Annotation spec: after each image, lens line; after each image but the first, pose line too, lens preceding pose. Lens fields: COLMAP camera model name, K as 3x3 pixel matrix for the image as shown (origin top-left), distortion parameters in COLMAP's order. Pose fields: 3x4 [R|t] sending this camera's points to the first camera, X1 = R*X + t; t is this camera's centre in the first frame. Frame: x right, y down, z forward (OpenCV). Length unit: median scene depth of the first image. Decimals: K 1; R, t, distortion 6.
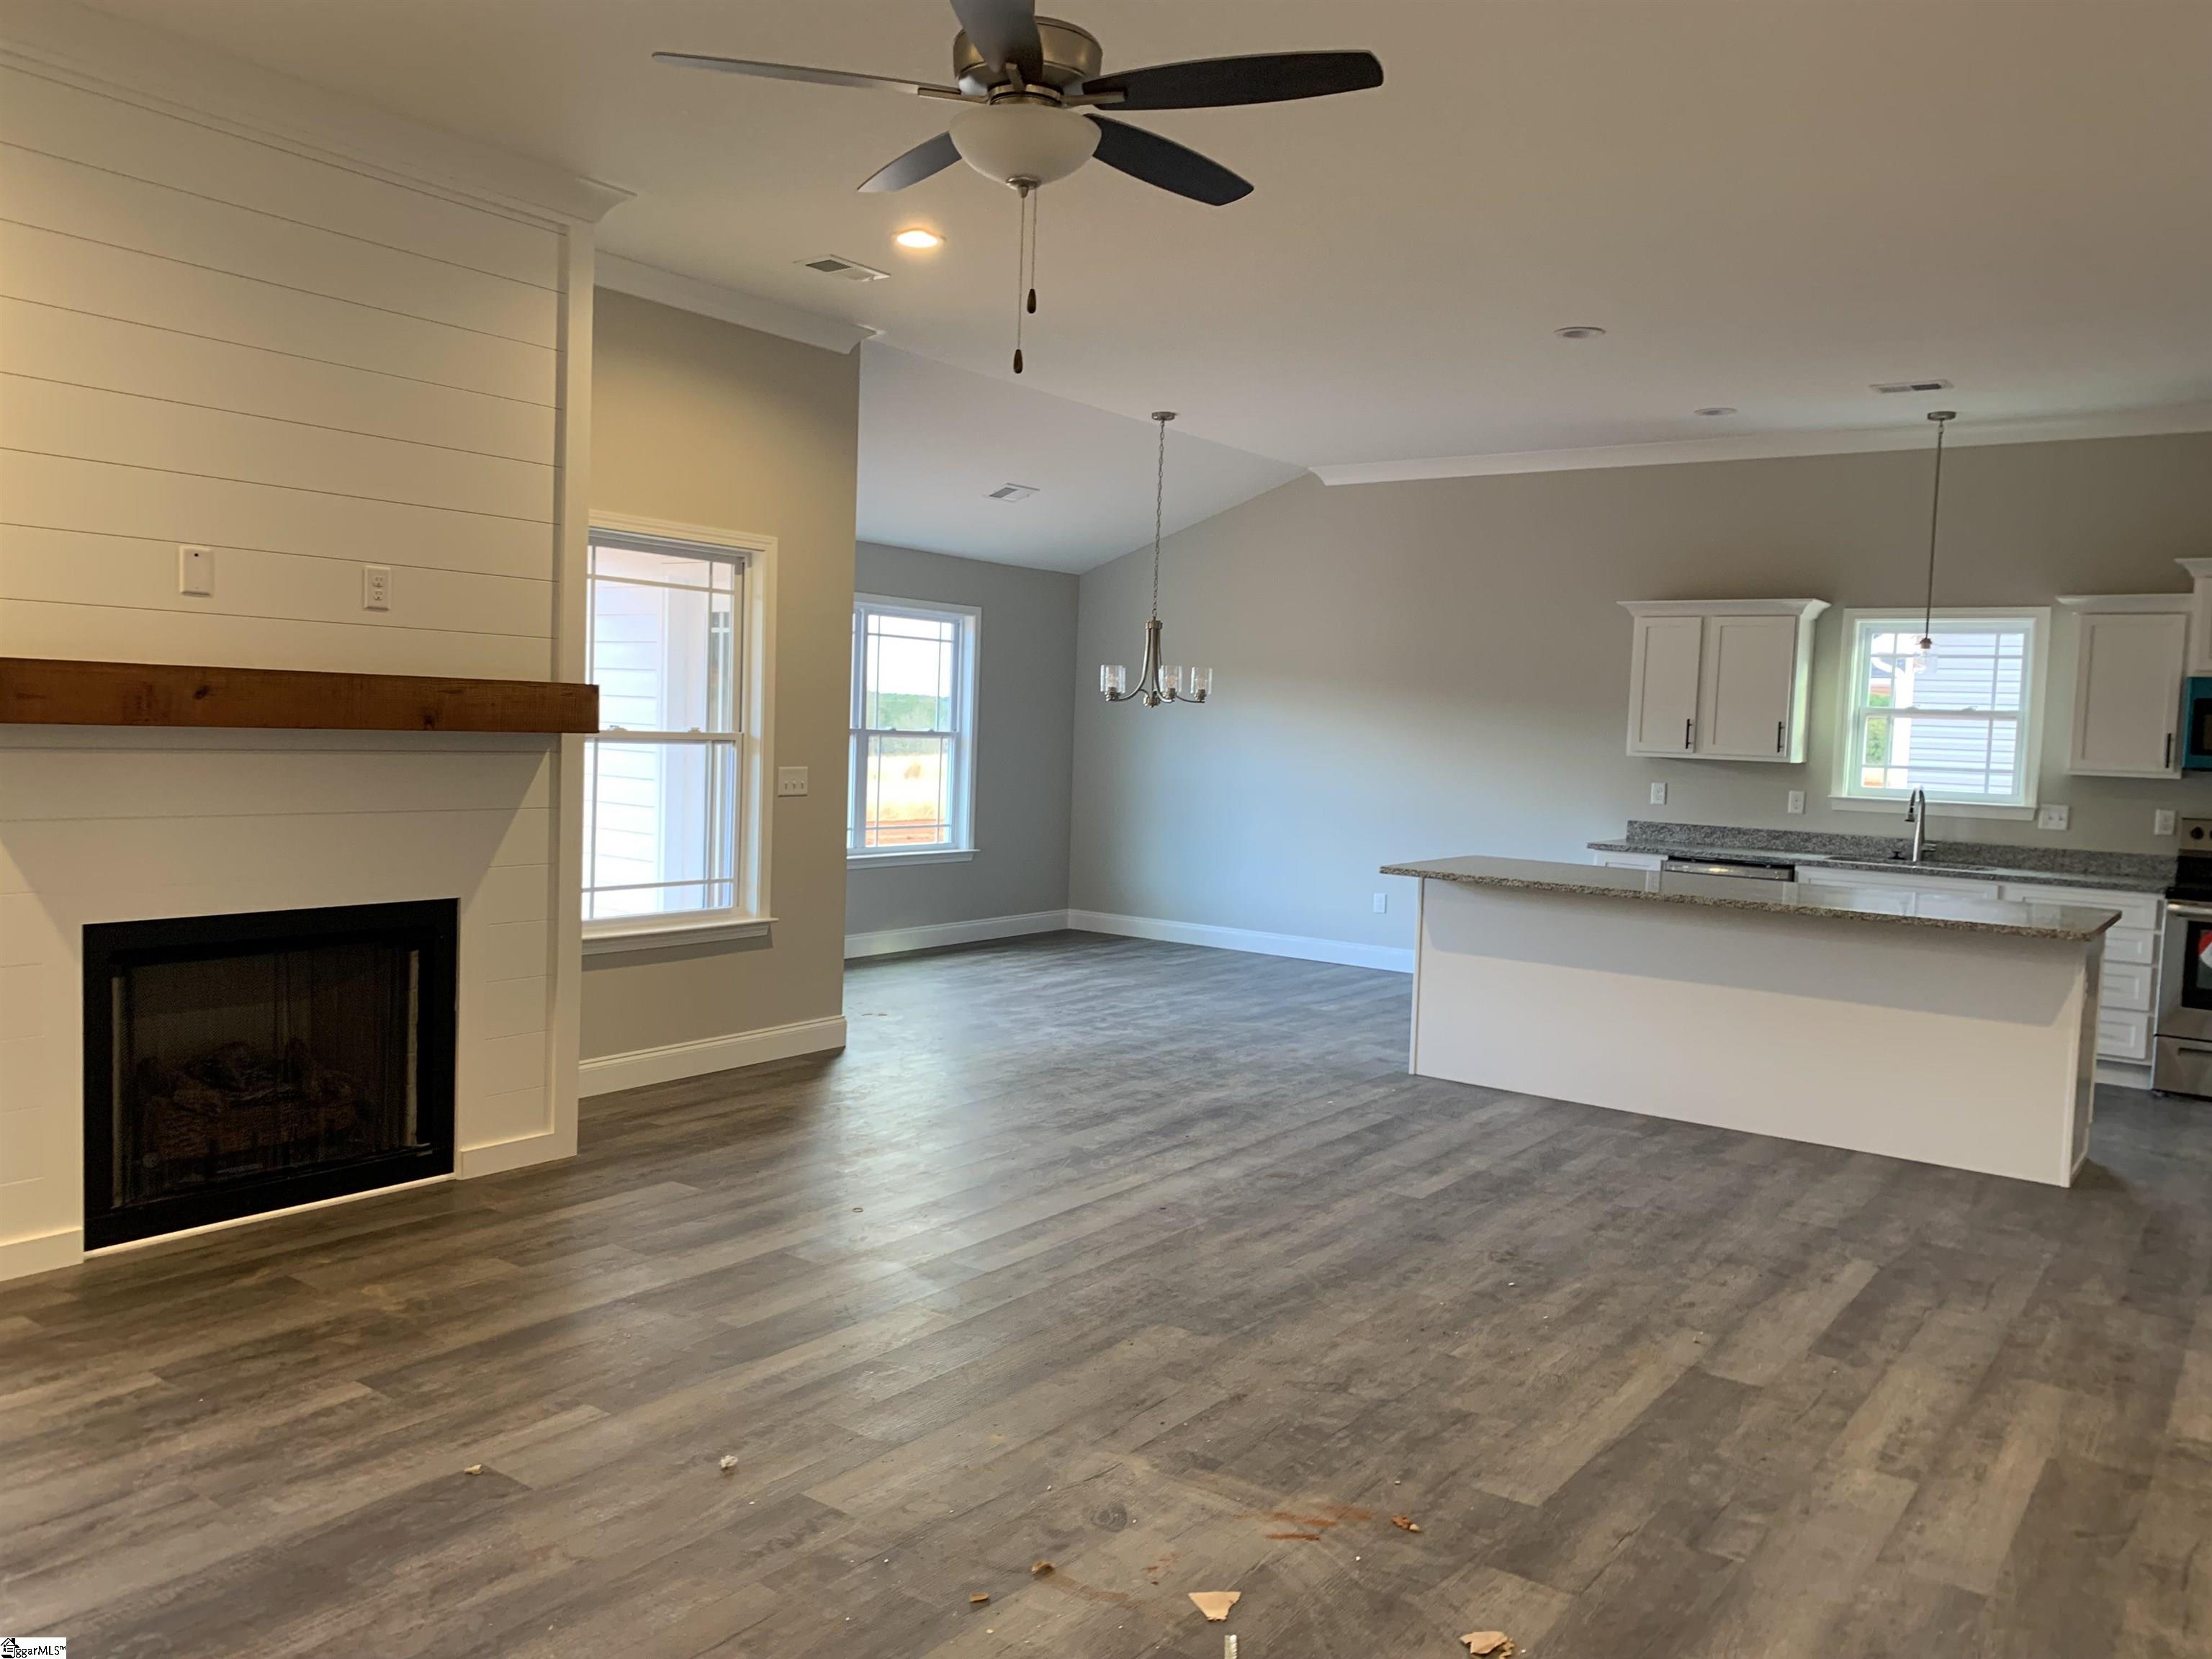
lens RADIAL K [[1667.7, 0, 1087.7], [0, 1667.7, 815.5], [0, 0, 1]] dist [0.000984, 0.004750]
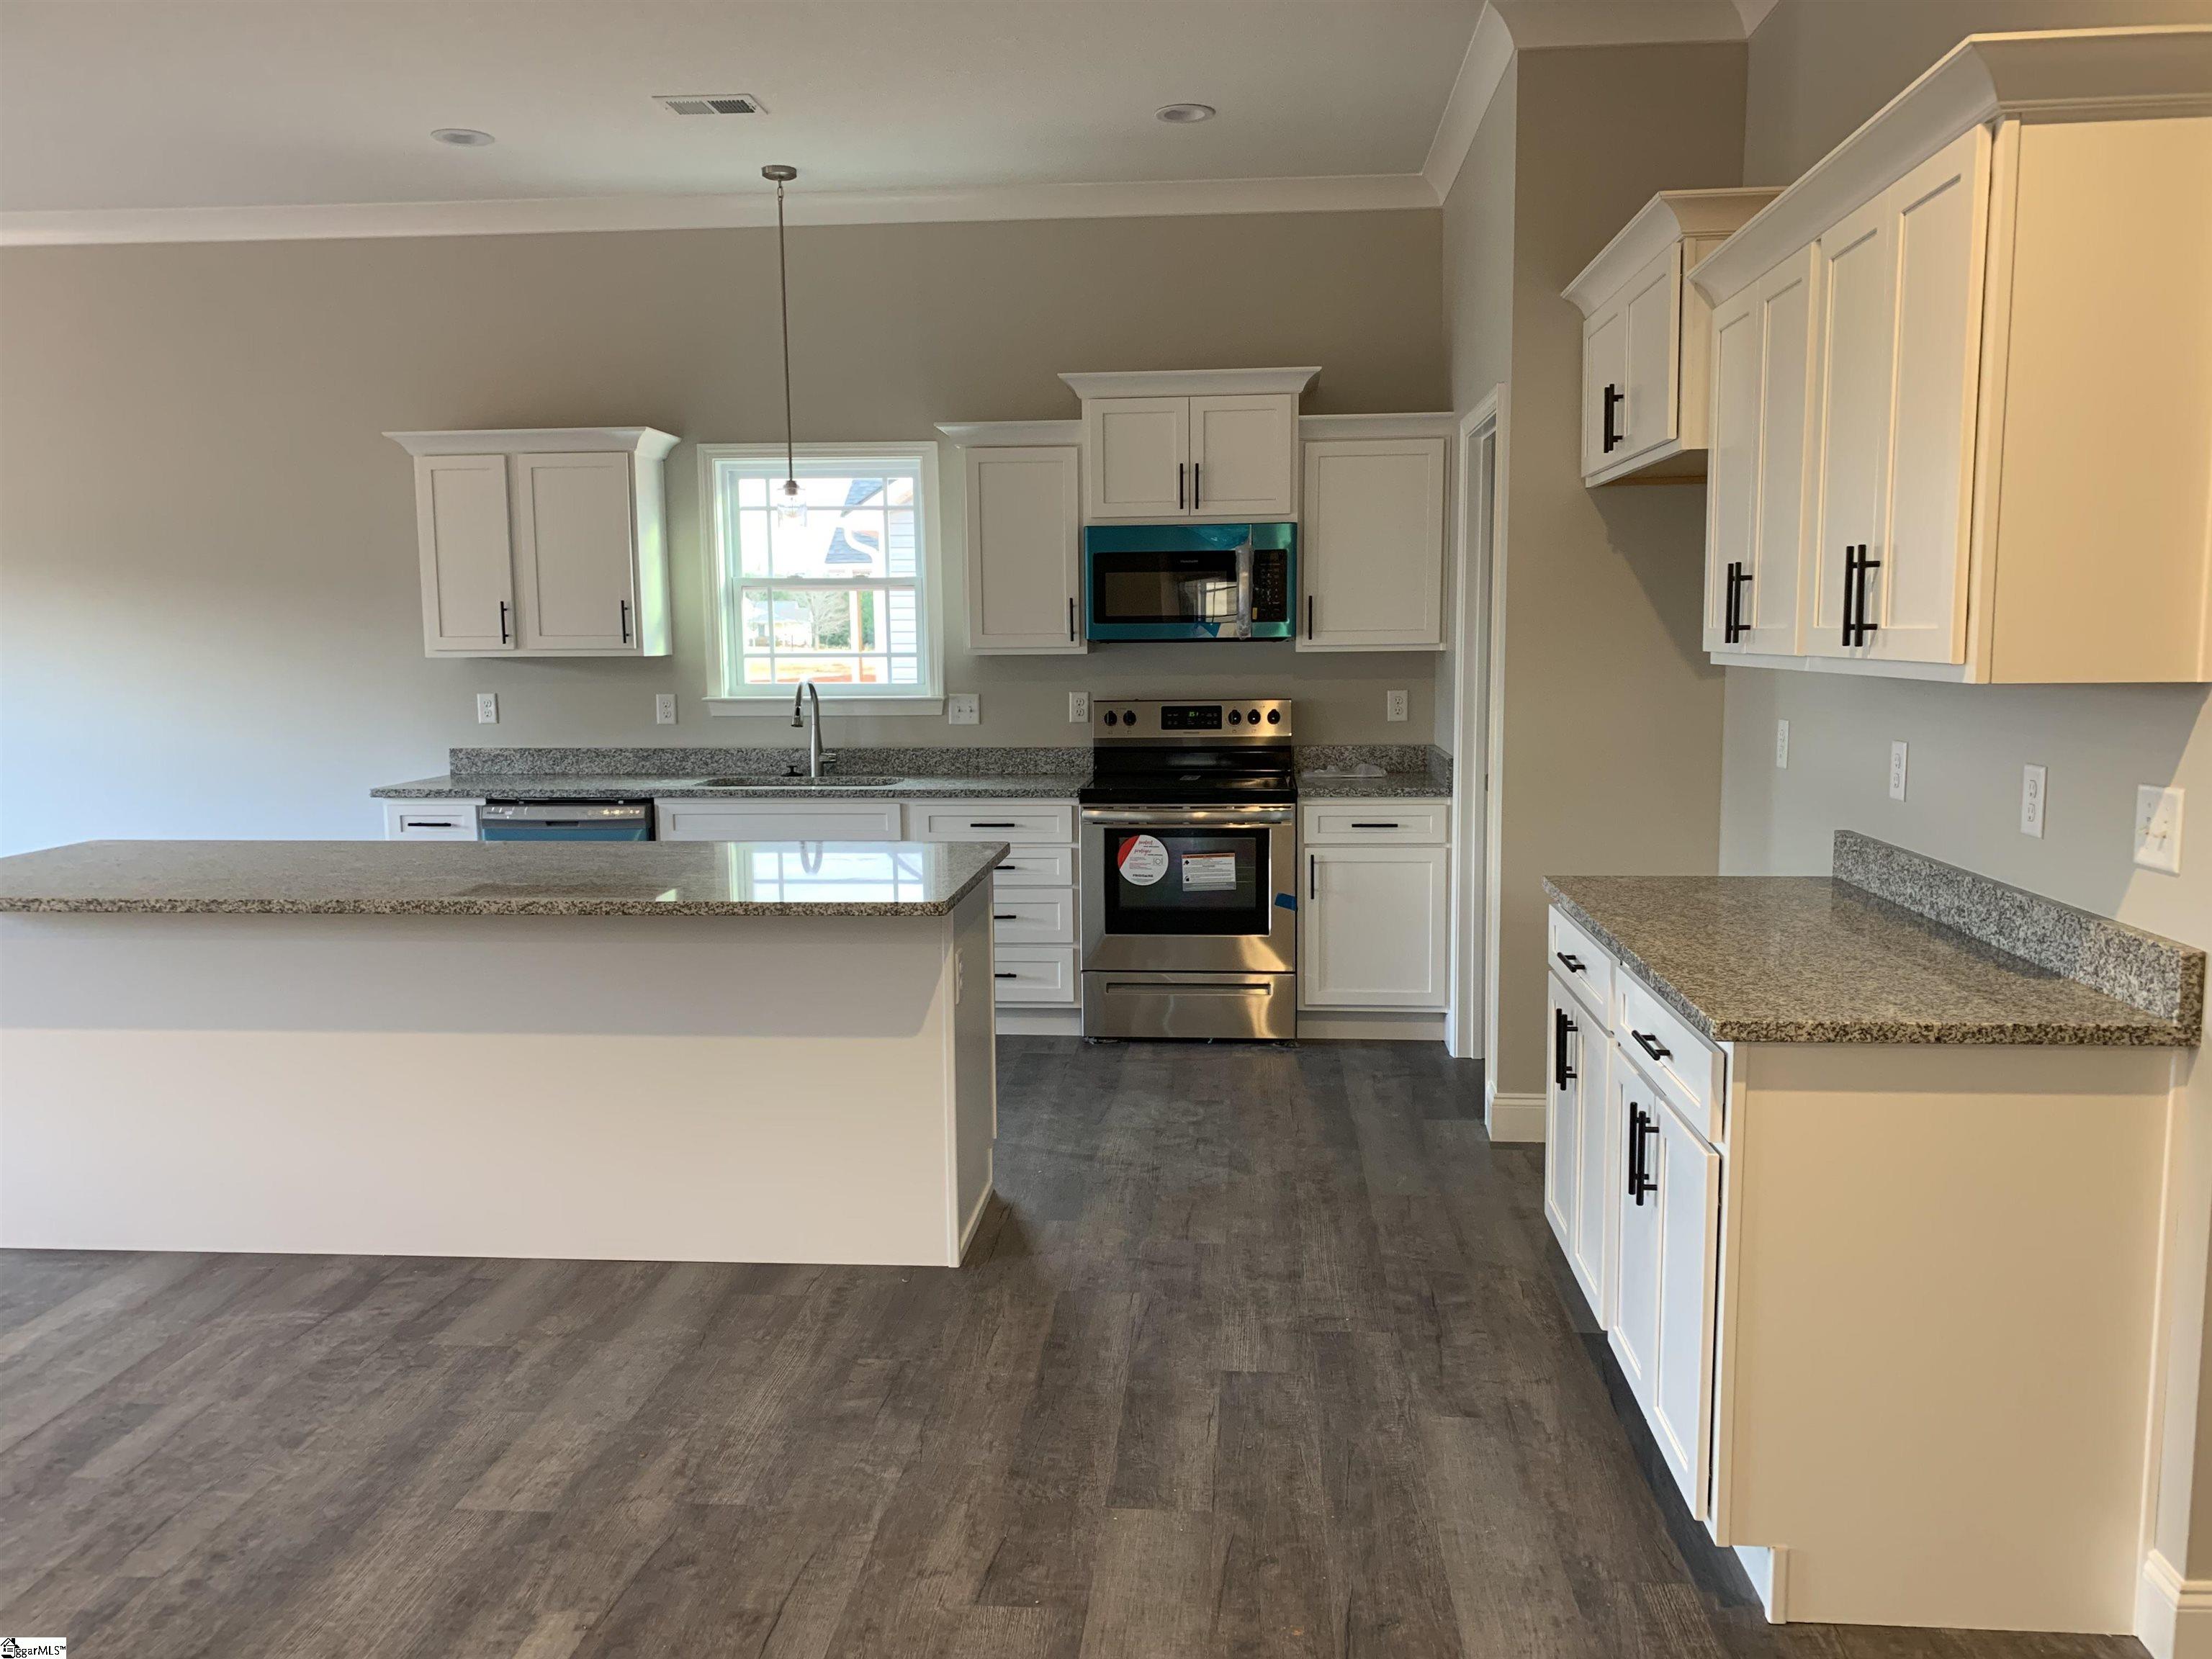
lens RADIAL K [[1644.3, 0, 1114.2], [0, 1644.3, 838.1], [0, 0, 1]] dist [0.154430, -0.261280]
pose [[0.846239, -0.111537, 0.520998, 0.218166], [0.072532, 0.992856, 0.094742, -0.007182], [-0.527843, -0.042386, 0.848284, 0.282917]]
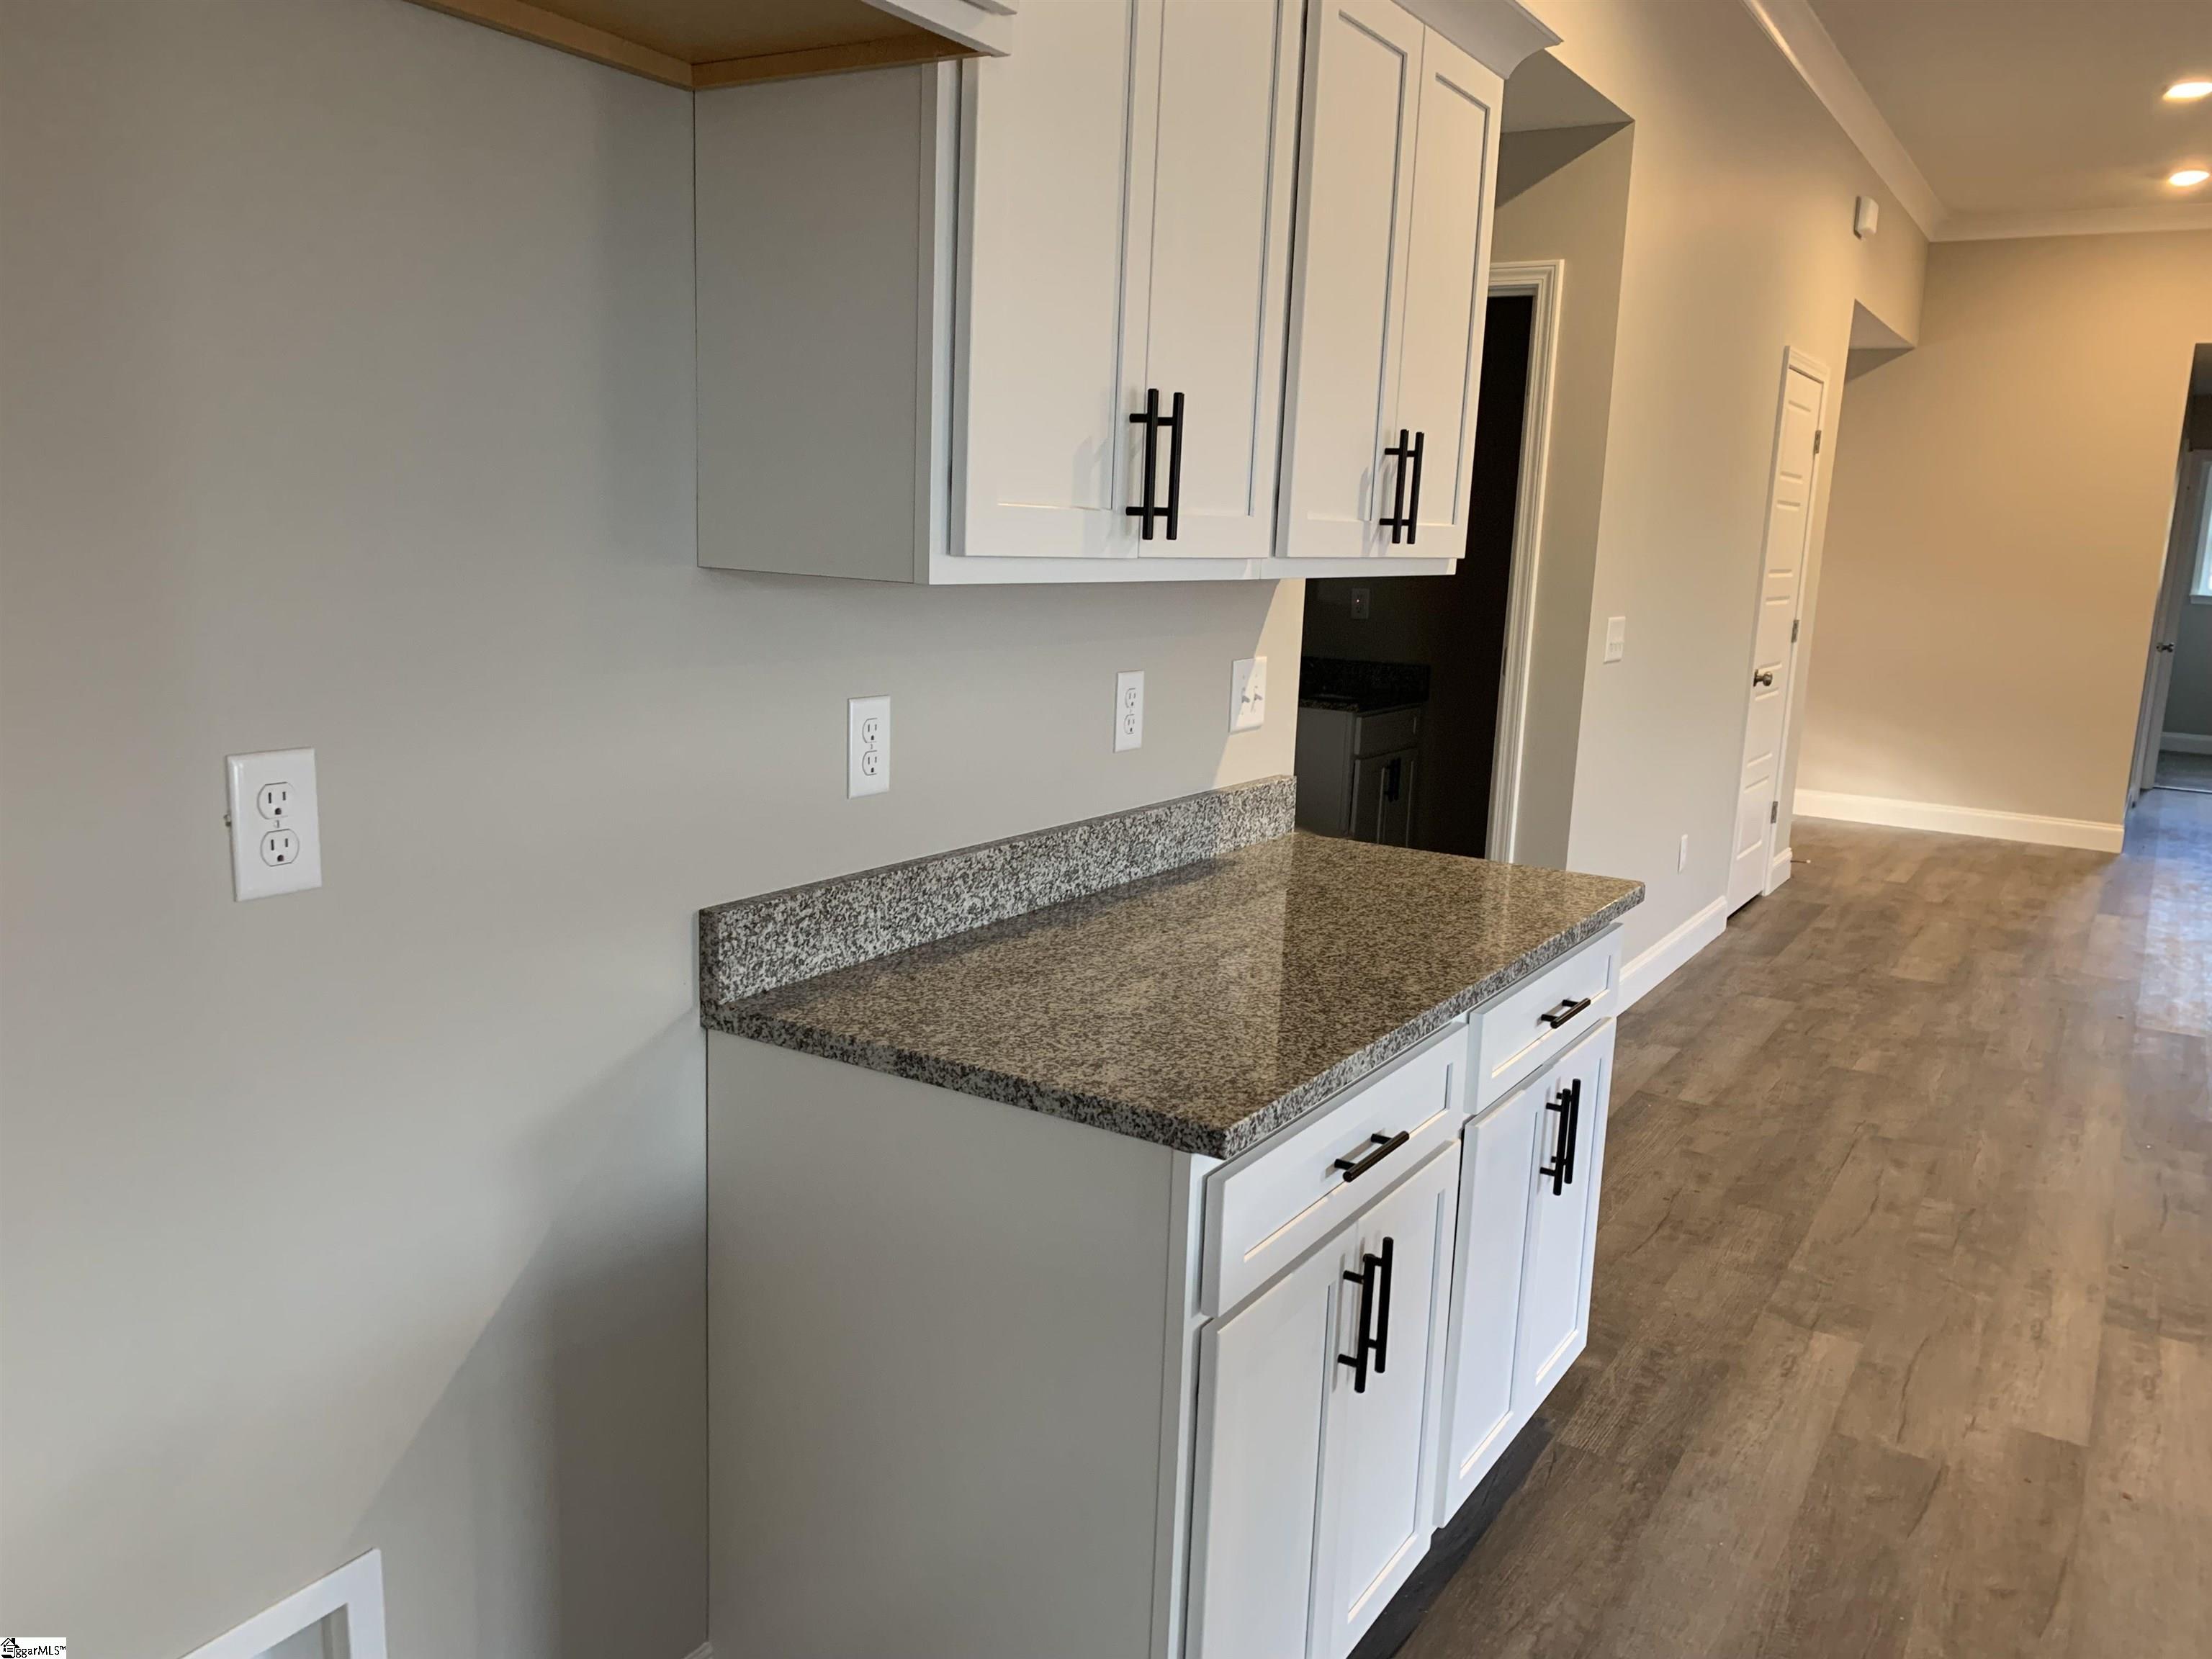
lens RADIAL K [[1662.6, 0, 1102.6], [0, 1662.6, 856.2], [0, 0, 1]] dist [0.060131, -0.078651]
pose [[-0.994643, -0.053367, -0.088526, 0.576673], [-0.073699, 0.966632, 0.245337, -0.017533], [0.072479, 0.250547, -0.965387, 0.764641]]
